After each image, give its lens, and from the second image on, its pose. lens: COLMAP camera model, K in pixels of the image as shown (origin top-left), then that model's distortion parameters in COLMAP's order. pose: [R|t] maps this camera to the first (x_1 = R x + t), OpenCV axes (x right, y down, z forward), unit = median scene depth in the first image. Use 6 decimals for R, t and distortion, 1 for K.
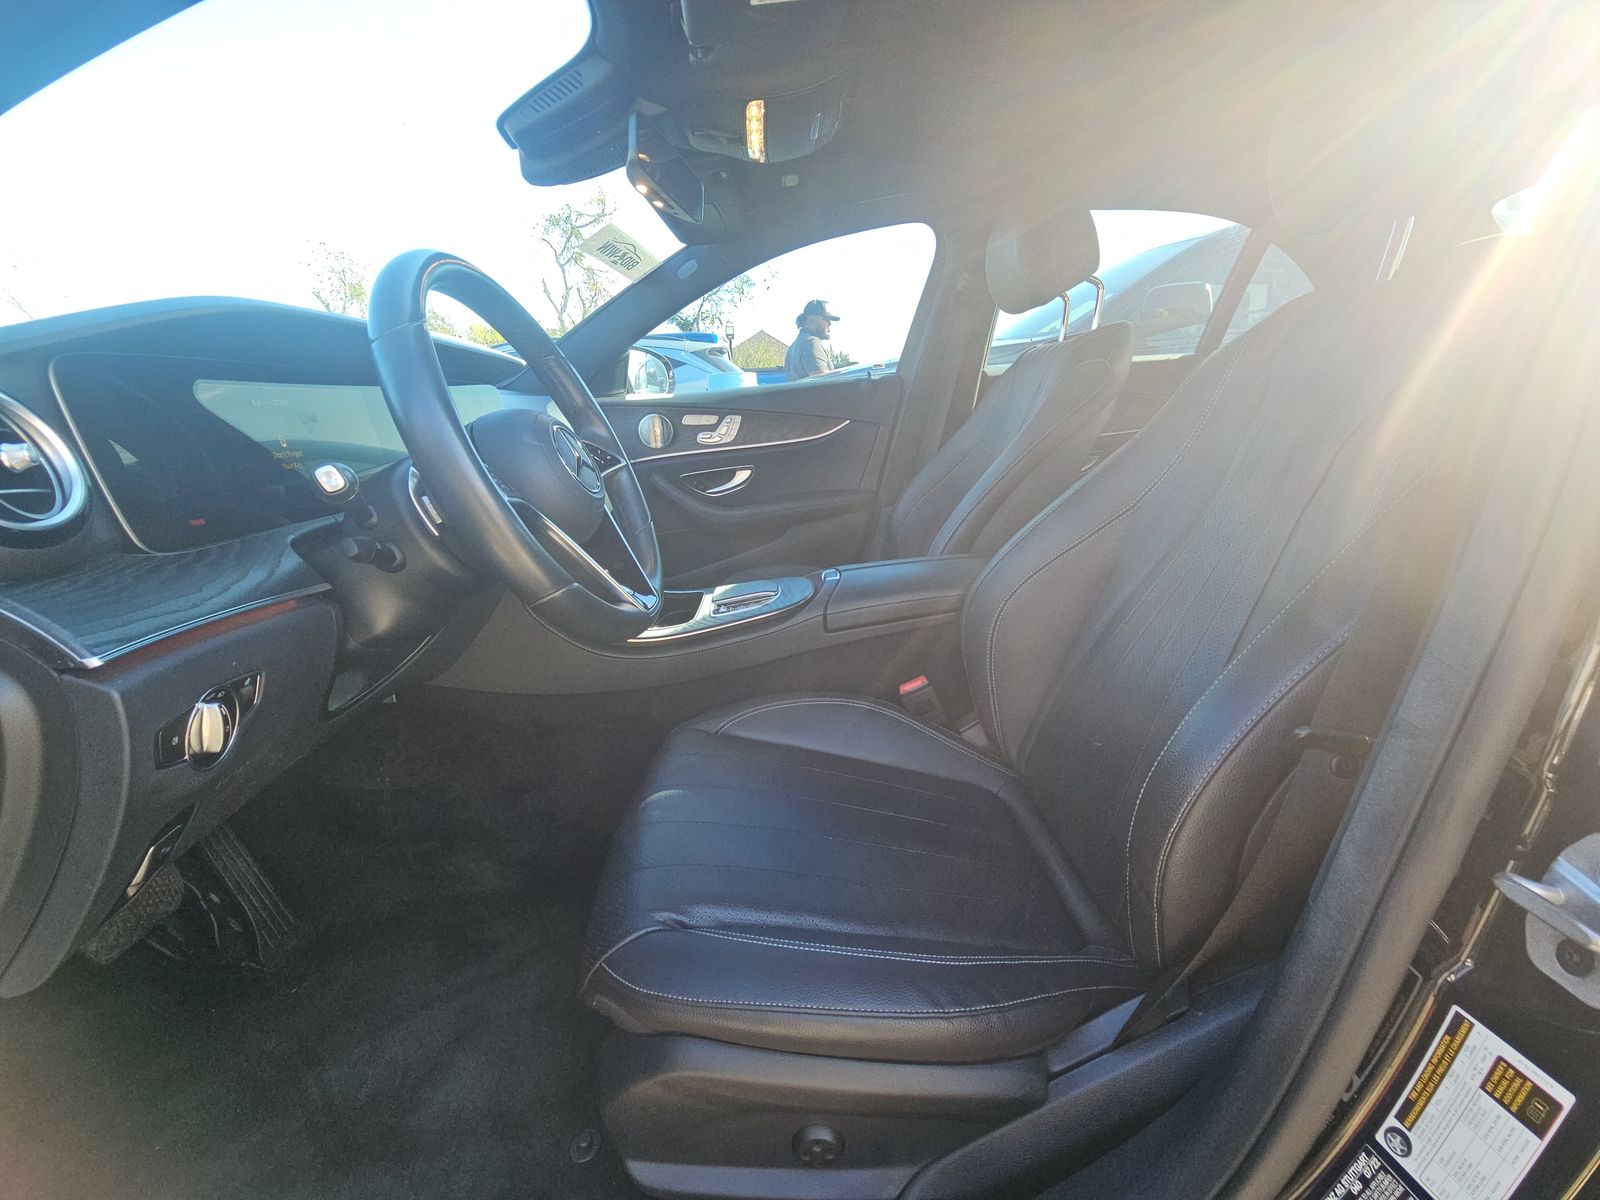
lens RADIAL K [[642.1, 0, 800.0], [0, 642.1, 600.0], [0, 0, 1]] dist [0.007374, -0.005836]
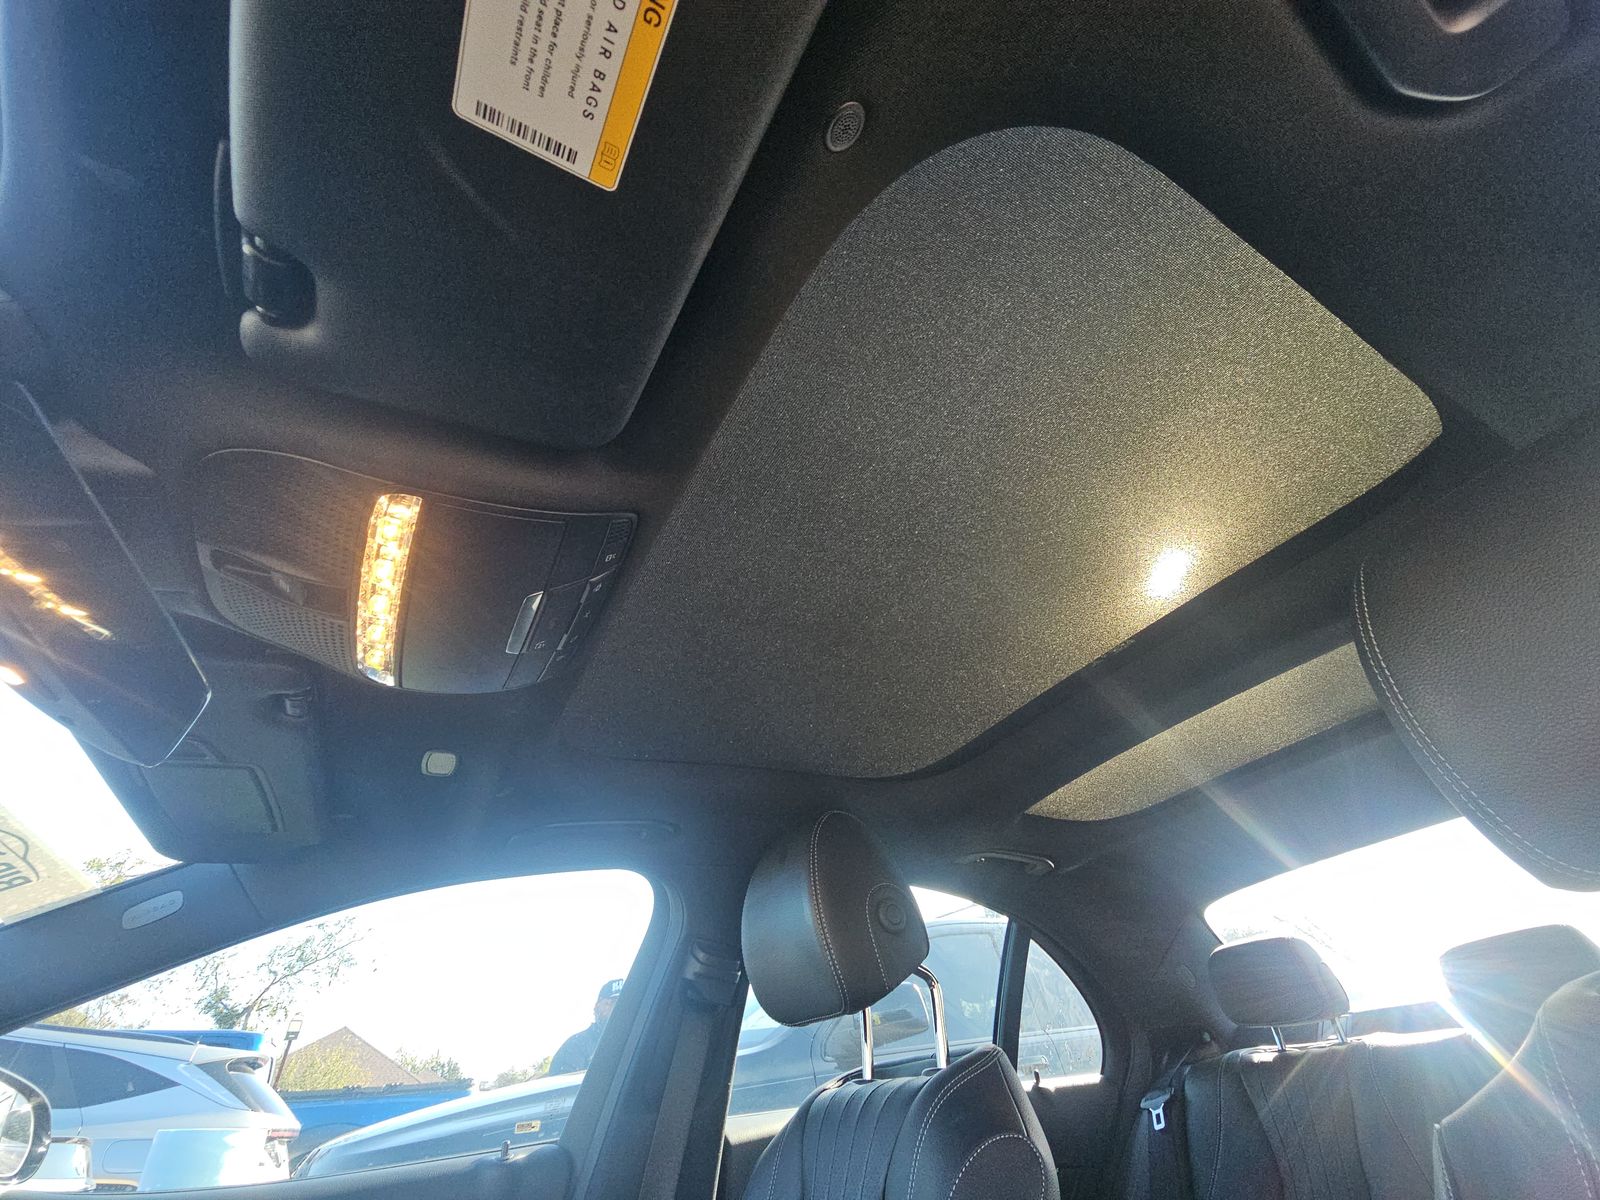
lens RADIAL K [[642.1, 0, 800.0], [0, 642.1, 600.0], [0, 0, 1]] dist [0.007374, -0.005836]
pose [[0.888785, 0.263484, 0.375016, 0.012950], [0.167246, 0.575363, -0.800616, -0.167752], [-0.426720, 0.774296, 0.467308, 0.359628]]
